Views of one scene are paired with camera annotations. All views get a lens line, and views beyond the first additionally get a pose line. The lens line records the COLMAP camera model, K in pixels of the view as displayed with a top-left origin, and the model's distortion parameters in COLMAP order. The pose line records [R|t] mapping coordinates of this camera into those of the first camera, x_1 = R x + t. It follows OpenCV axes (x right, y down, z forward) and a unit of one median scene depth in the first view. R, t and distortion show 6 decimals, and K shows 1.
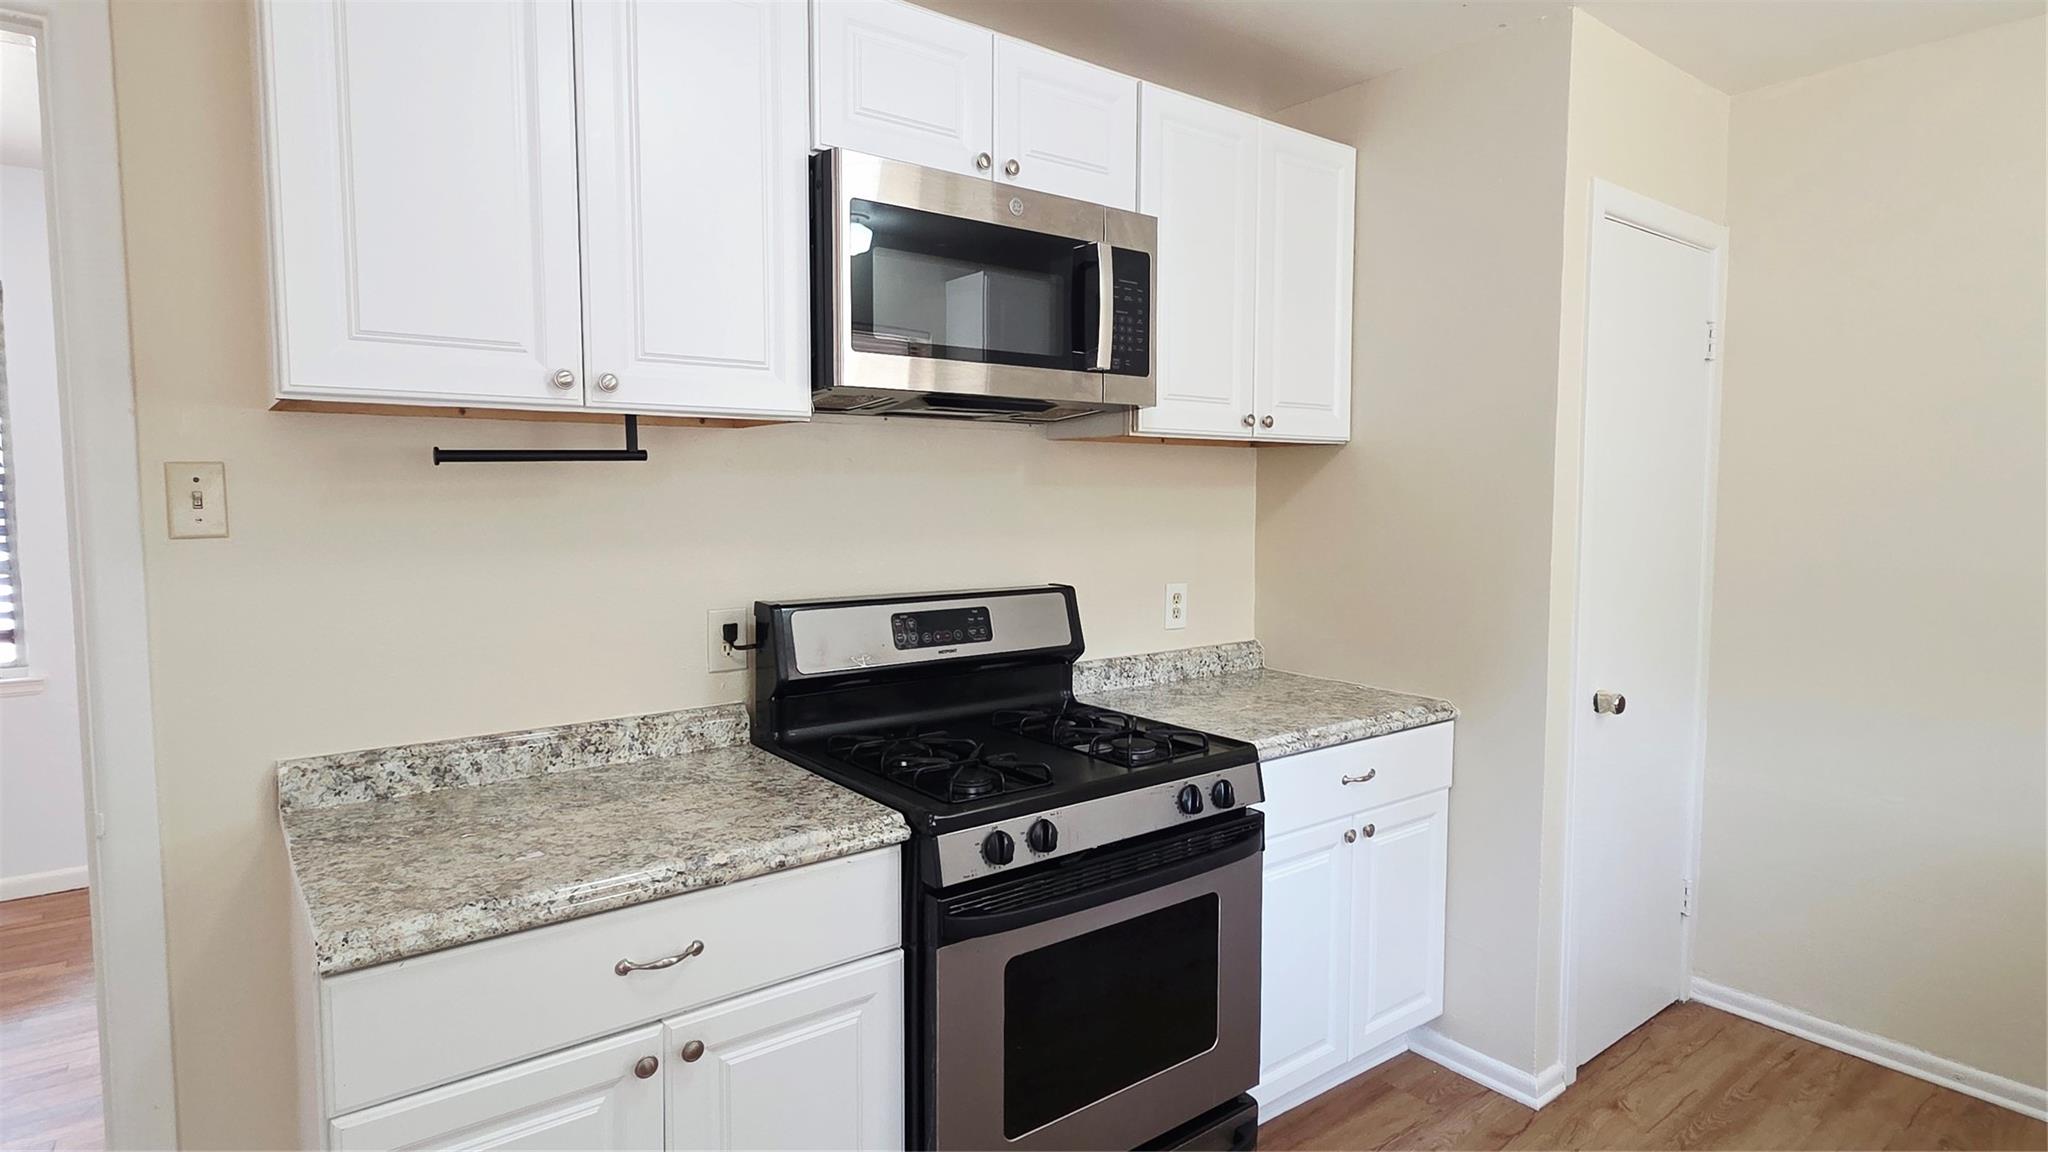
lens RADIAL K [[1074.8, 0, 1021.8], [0, 1074.8, 575.1], [0, 0, 1]] dist [0.000899, 0.000188]
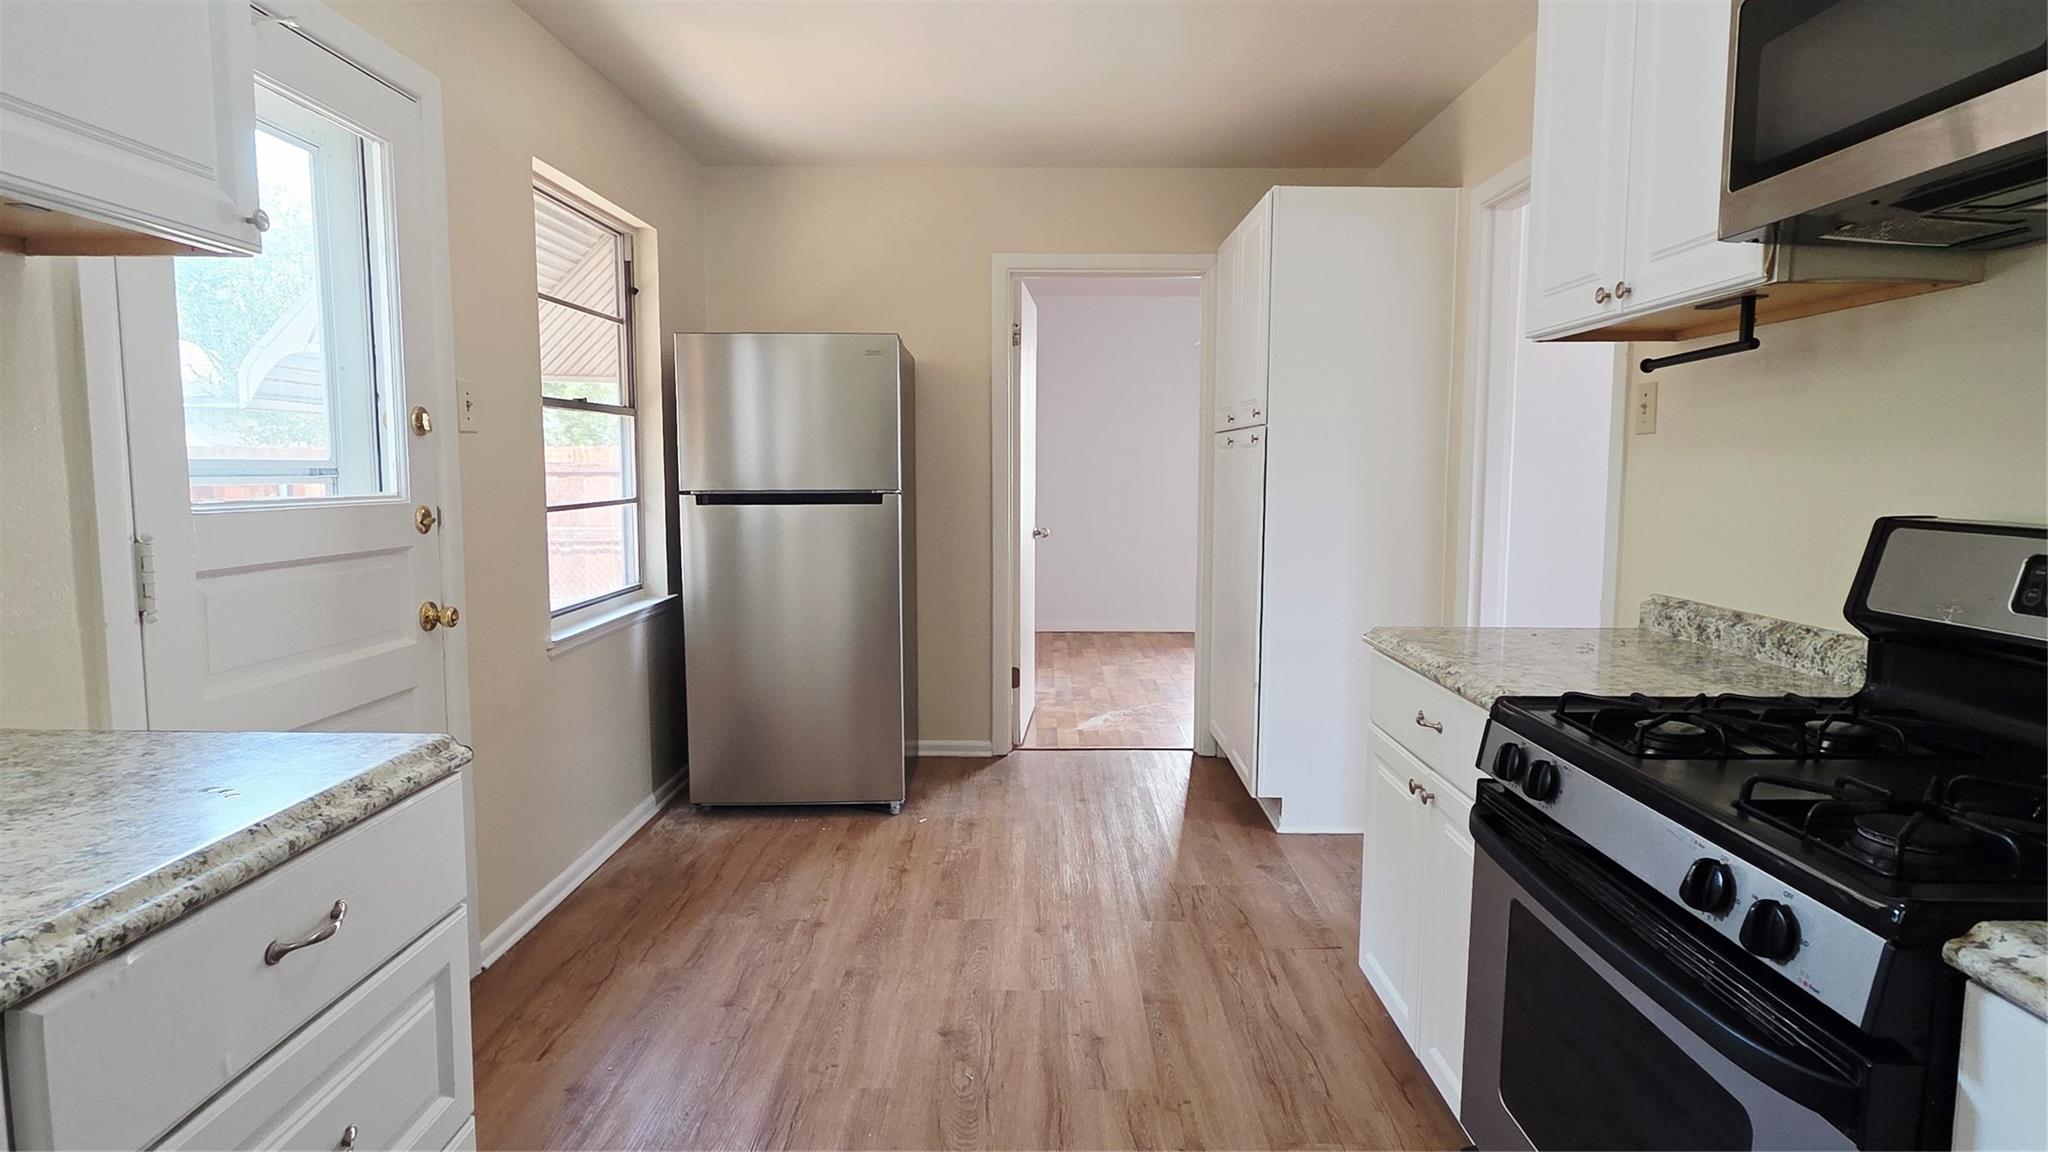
lens RADIAL K [[1074.8, 0, 1023.7], [0, 1074.8, 568.7], [0, 0, 1]] dist [0.000899, 0.000188]
pose [[-0.608571, 0.079702, -0.789487, 0.829706], [-0.063279, 0.986899, 0.148410, -0.012892], [0.790973, 0.140276, -0.595554, 1.069176]]
